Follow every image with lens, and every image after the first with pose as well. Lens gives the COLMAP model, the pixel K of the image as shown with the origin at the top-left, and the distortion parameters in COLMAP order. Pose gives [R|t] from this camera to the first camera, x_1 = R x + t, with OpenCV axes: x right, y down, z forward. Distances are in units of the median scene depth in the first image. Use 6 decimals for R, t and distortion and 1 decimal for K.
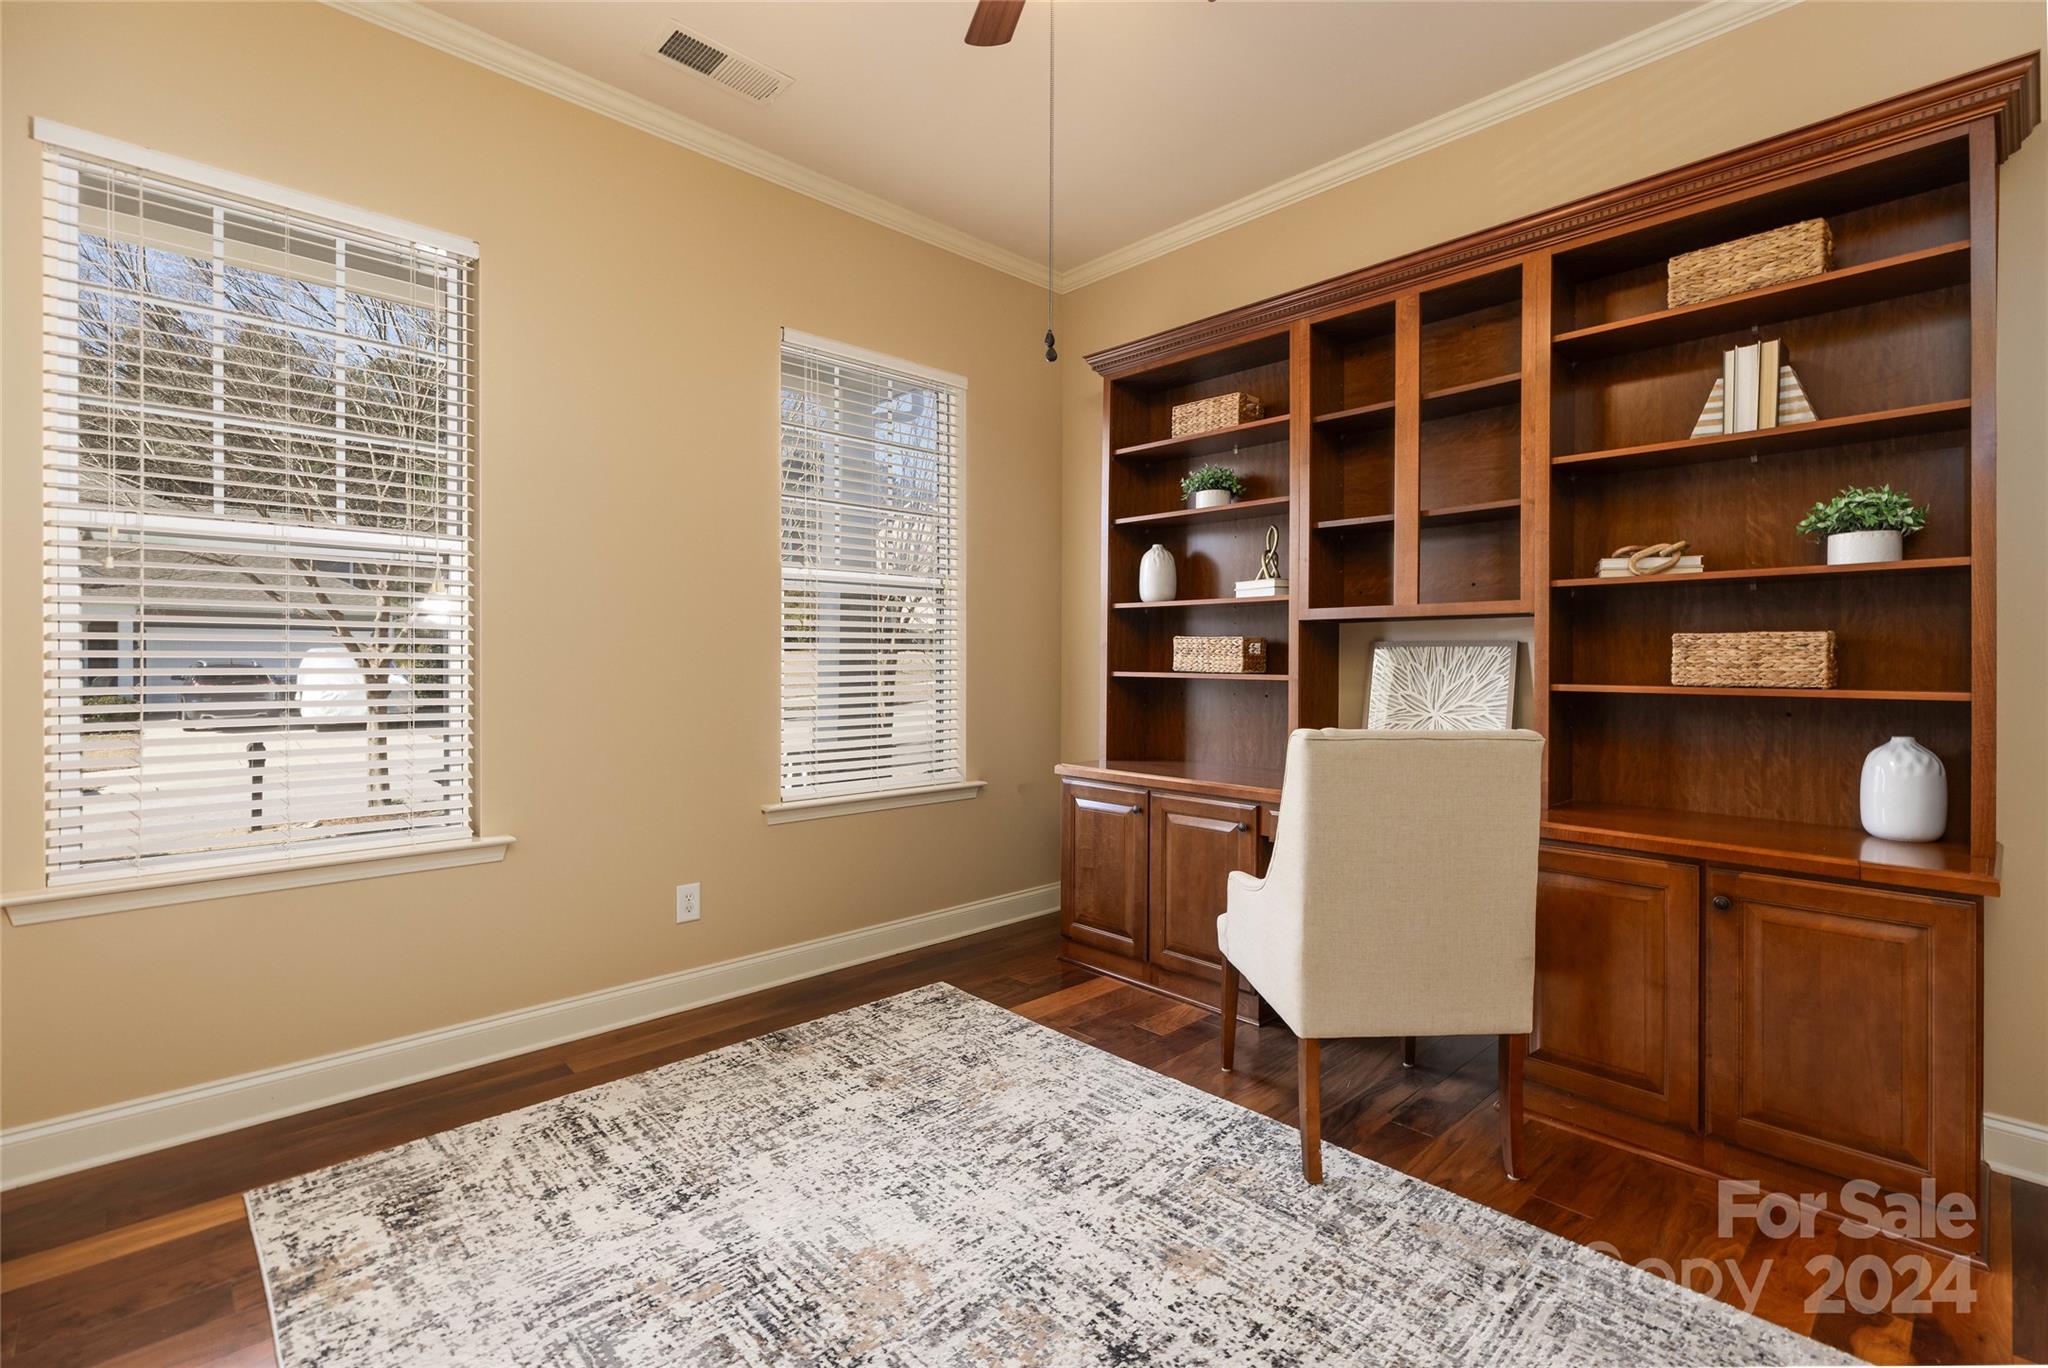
lens RADIAL K [[929.5, 0, 1023.5], [0, 929.5, 666.2], [0, 0, 1]] dist [0.005251, -0.001423]
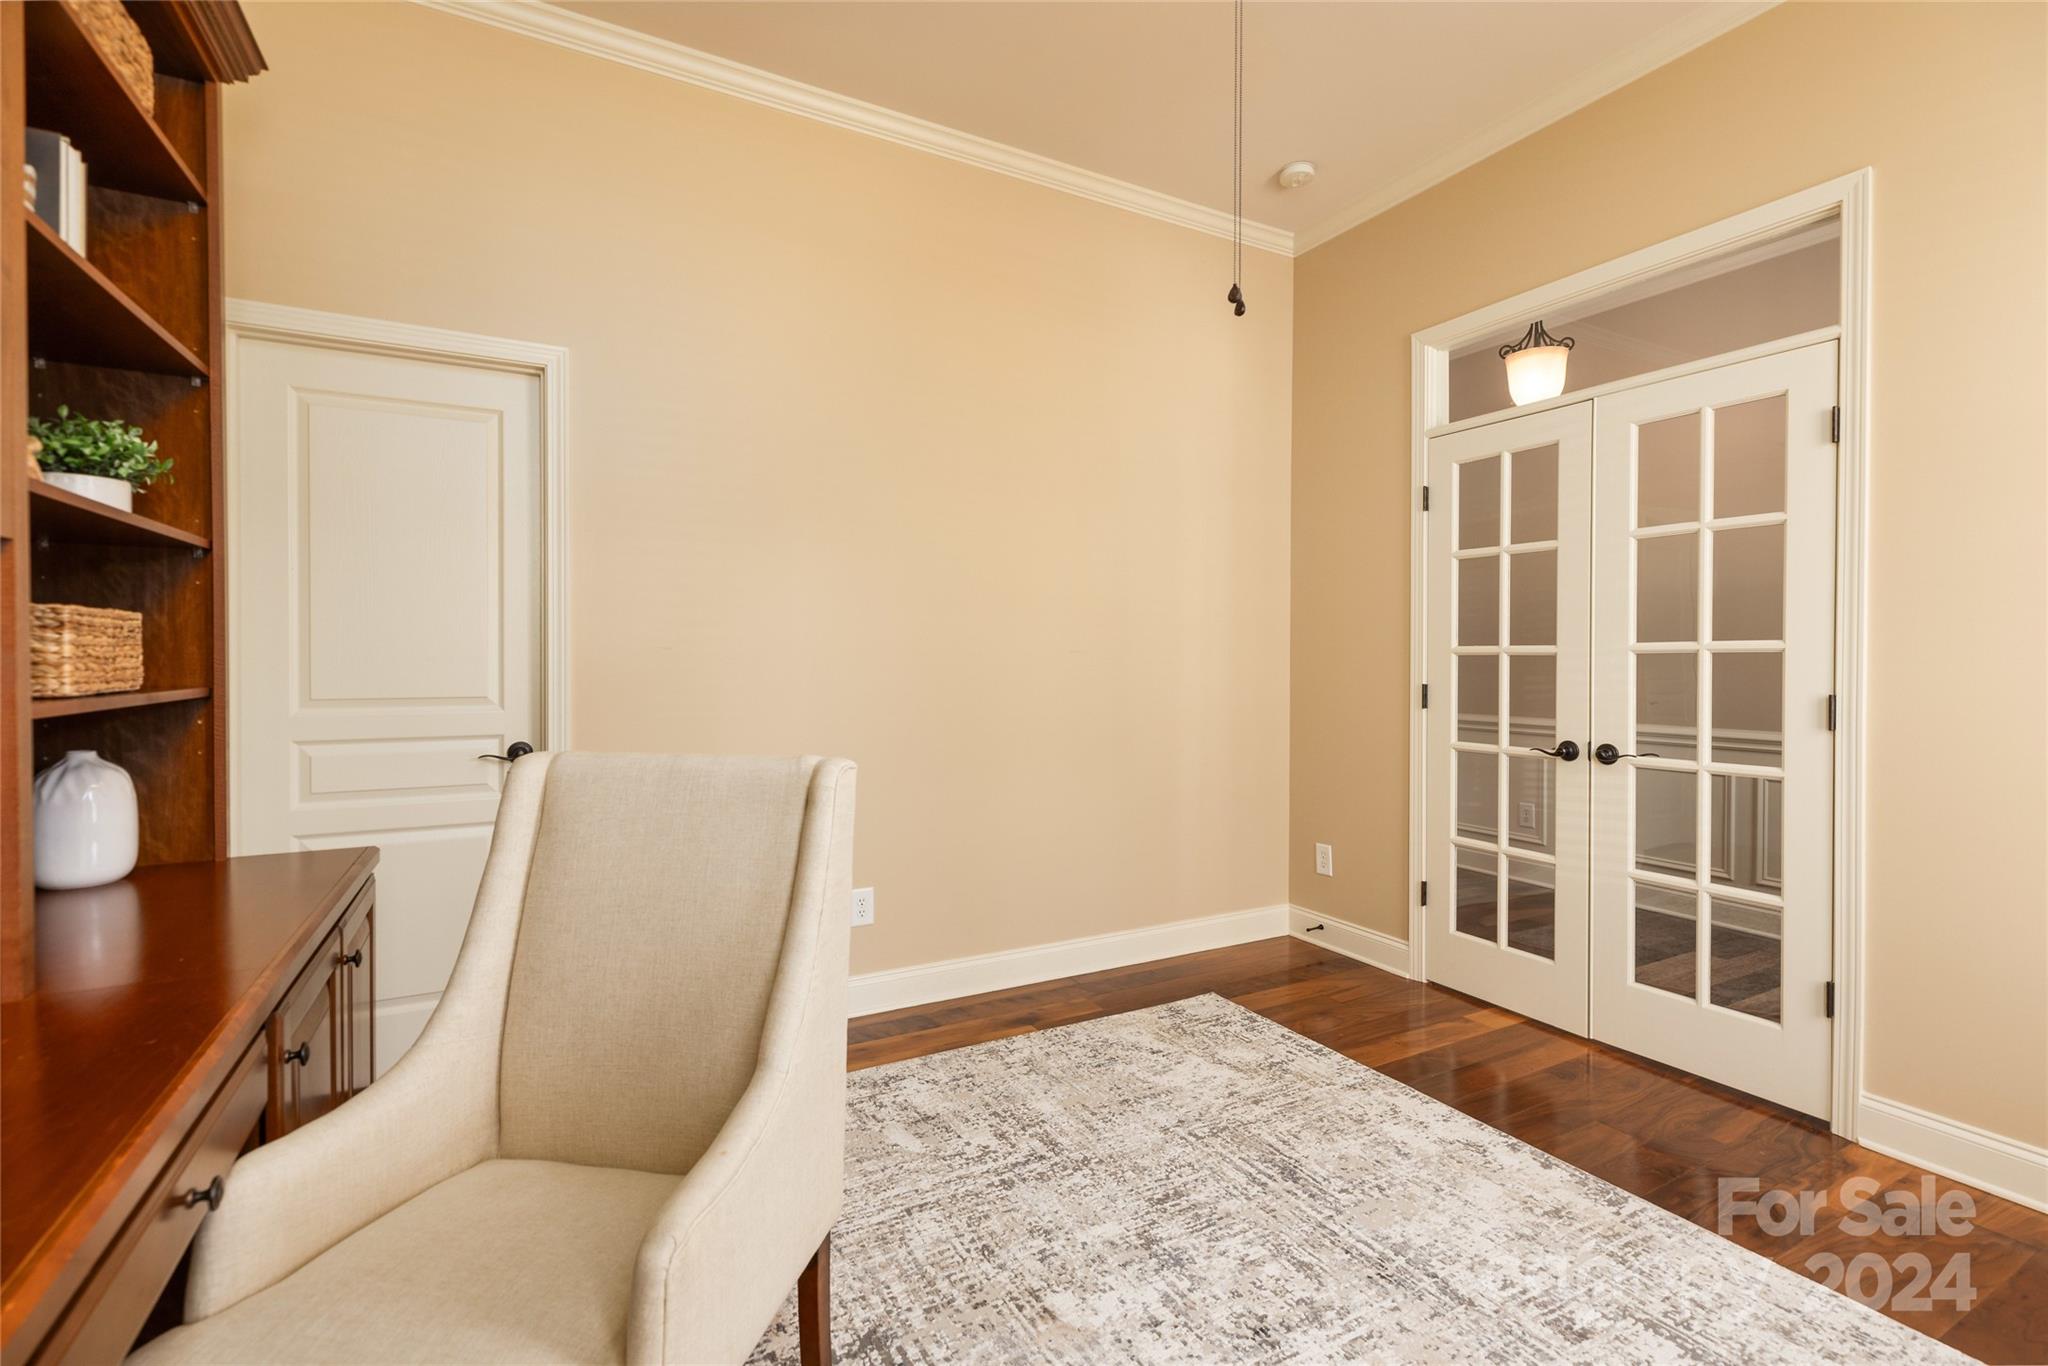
lens RADIAL K [[929.5, 0, 1023.5], [0, 929.5, 665.2], [0, 0, 1]] dist [0.005251, -0.001423]
pose [[-0.966198, -0.005904, 0.257732, -0.007509], [-0.002458, 0.999903, 0.013691, -0.010691], [-0.257788, 0.012595, -0.966119, 1.984684]]
